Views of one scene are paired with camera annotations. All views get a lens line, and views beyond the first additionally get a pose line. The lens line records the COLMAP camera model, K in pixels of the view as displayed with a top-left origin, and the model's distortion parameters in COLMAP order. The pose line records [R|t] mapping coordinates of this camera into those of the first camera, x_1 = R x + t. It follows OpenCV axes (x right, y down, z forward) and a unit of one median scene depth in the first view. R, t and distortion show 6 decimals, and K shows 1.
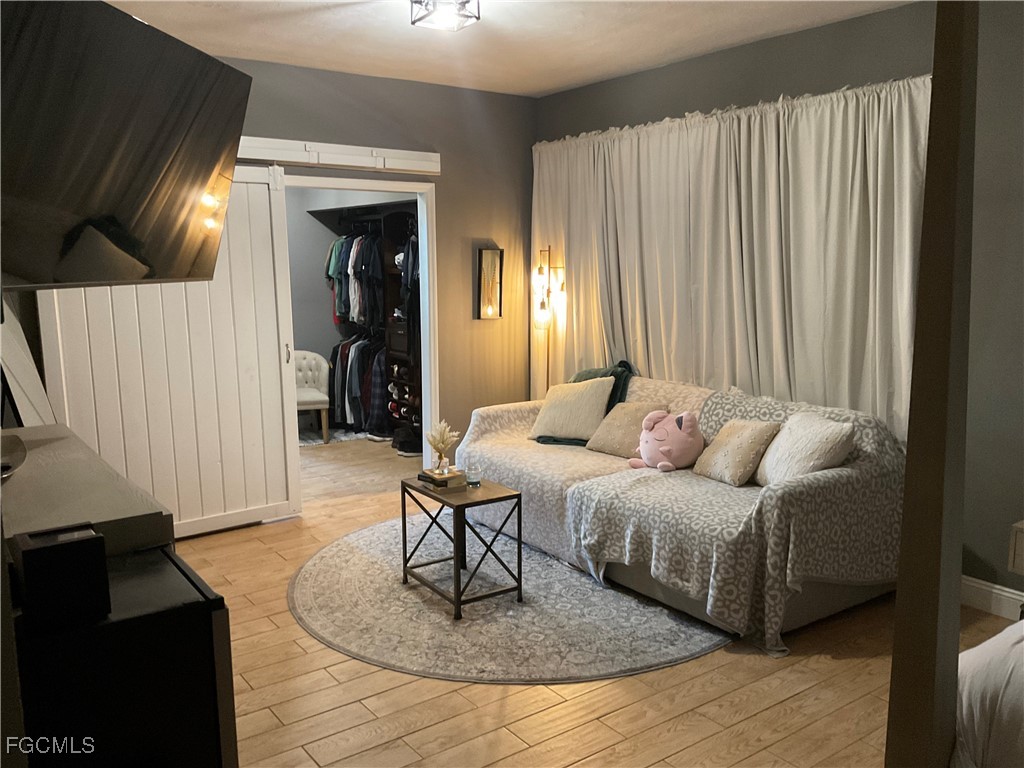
lens RADIAL K [[849.5, 0, 516.3], [0, 849.5, 379.6], [0, 0, 1]] dist [0.080966, -0.159221]
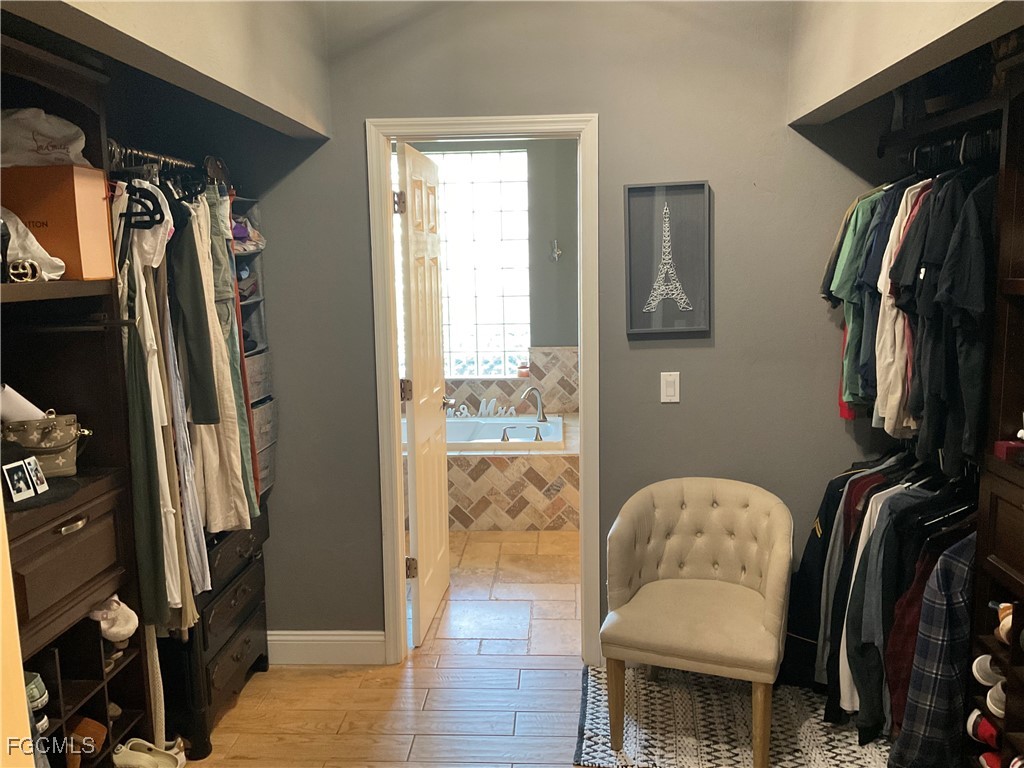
lens RADIAL K [[849.5, 0, 514.4], [0, 849.5, 388.6], [0, 0, 1]] dist [0.080966, -0.159221]
pose [[0.772463, 0.085766, -0.629241, -0.090614], [-0.074931, 0.996226, 0.043800, -0.089341], [0.630623, 0.013315, 0.775975, 0.643426]]
